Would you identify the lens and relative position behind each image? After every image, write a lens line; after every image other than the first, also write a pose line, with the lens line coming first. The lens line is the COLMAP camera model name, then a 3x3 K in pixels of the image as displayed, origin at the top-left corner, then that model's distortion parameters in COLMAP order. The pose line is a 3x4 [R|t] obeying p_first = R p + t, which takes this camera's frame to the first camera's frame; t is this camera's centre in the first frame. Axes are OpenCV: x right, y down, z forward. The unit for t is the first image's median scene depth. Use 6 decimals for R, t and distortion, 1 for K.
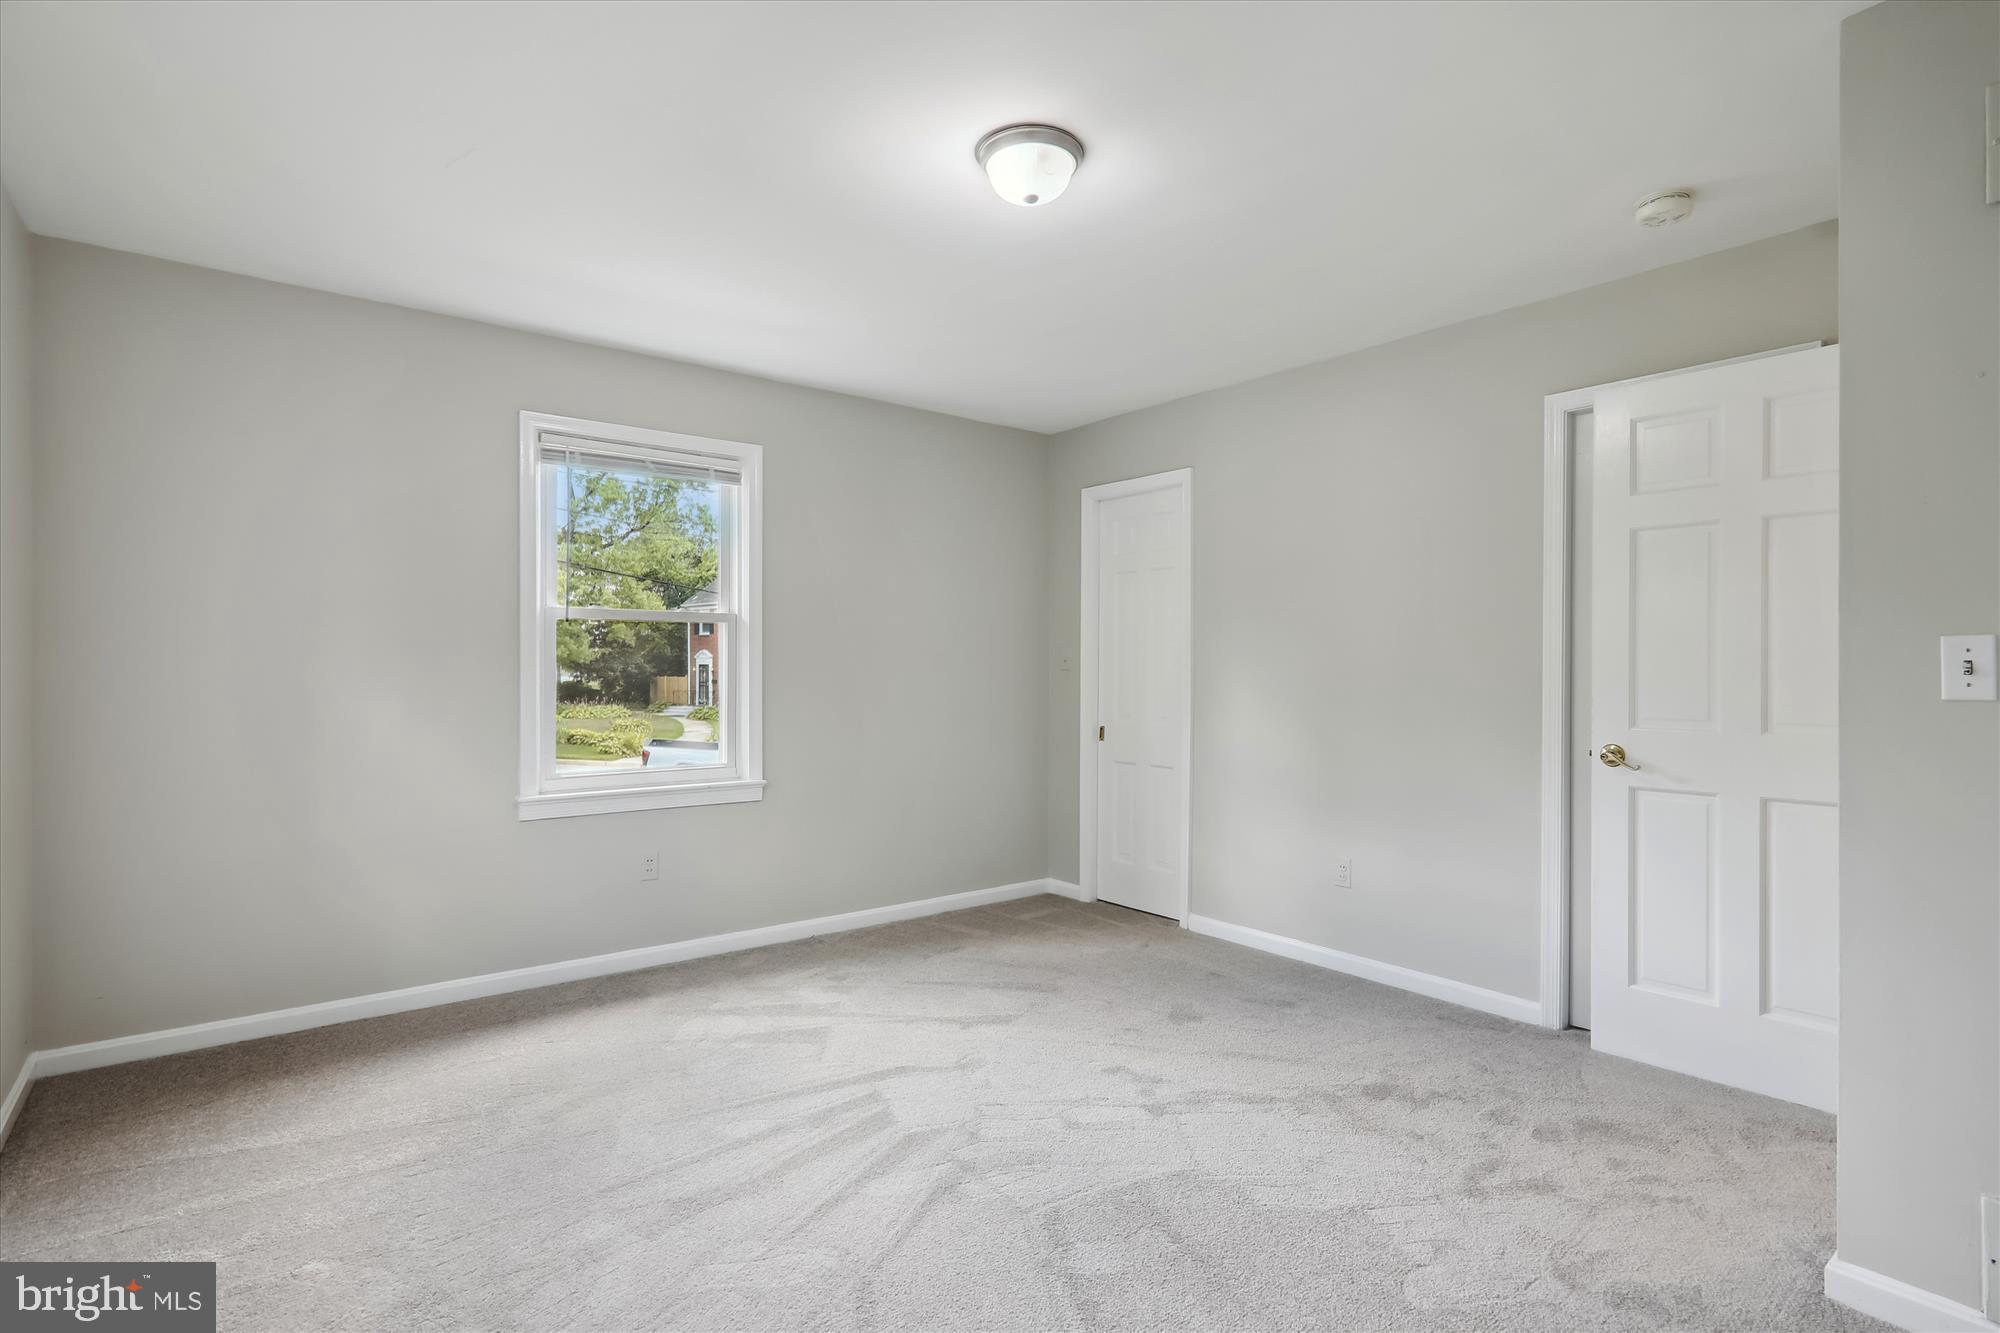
lens RADIAL K [[982.8, 0, 1000.0], [0, 982.8, 666.5], [0, 0, 1]] dist [-0.001953, -0.000259]
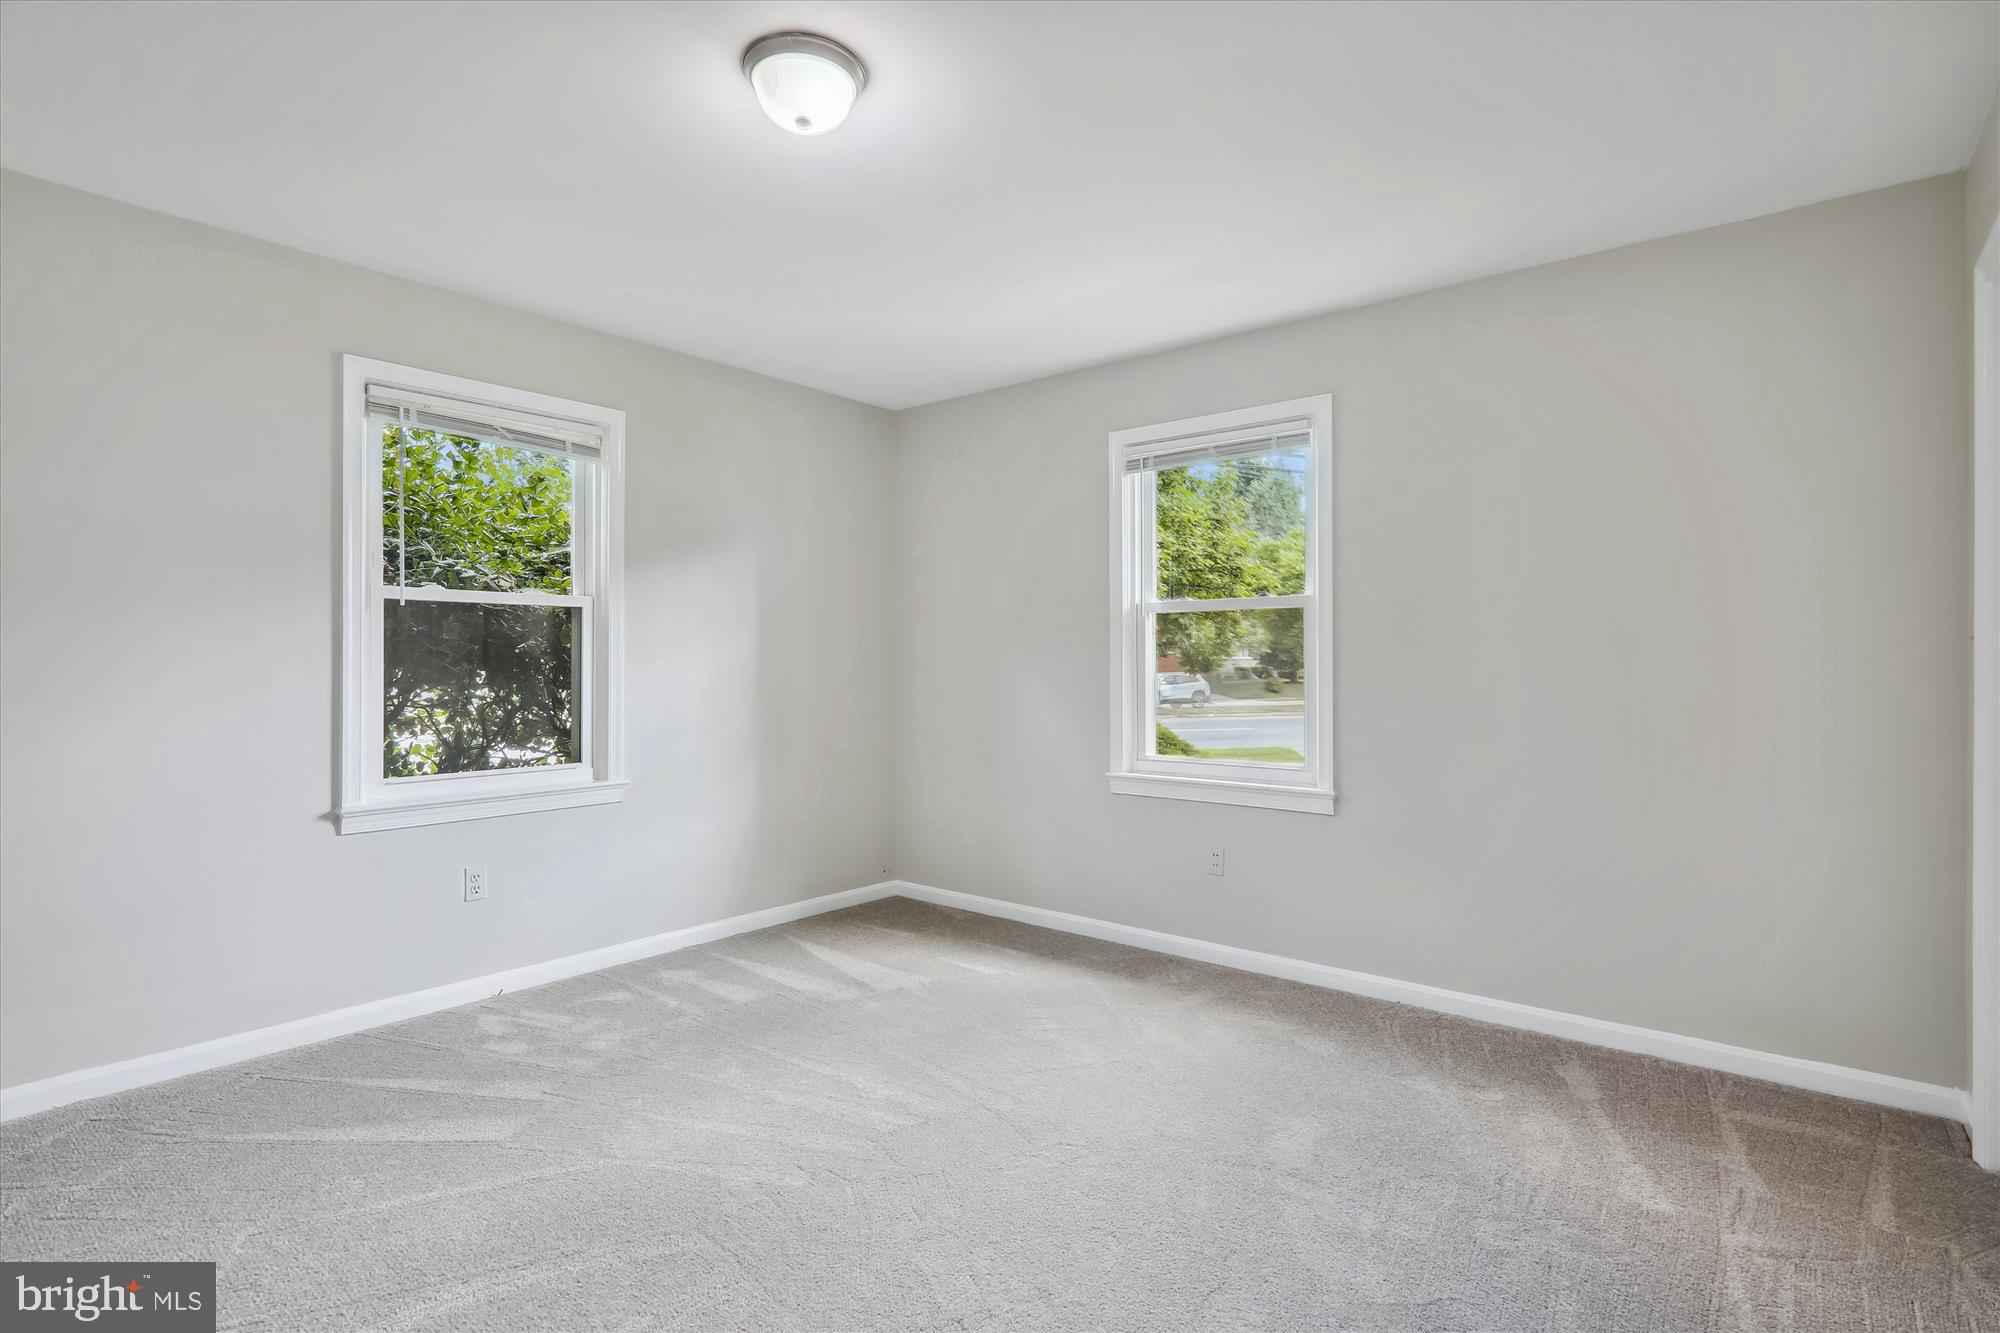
lens RADIAL K [[985.2, 0, 1000.0], [0, 985.2, 666.5], [0, 0, 1]] dist [0.000380, -0.000060]
pose [[0.212574, -0.006129, -0.977126, 0.529871], [-0.002132, 0.999975, -0.006737, 0.016358], [0.977143, 0.003515, 0.212555, 0.559786]]
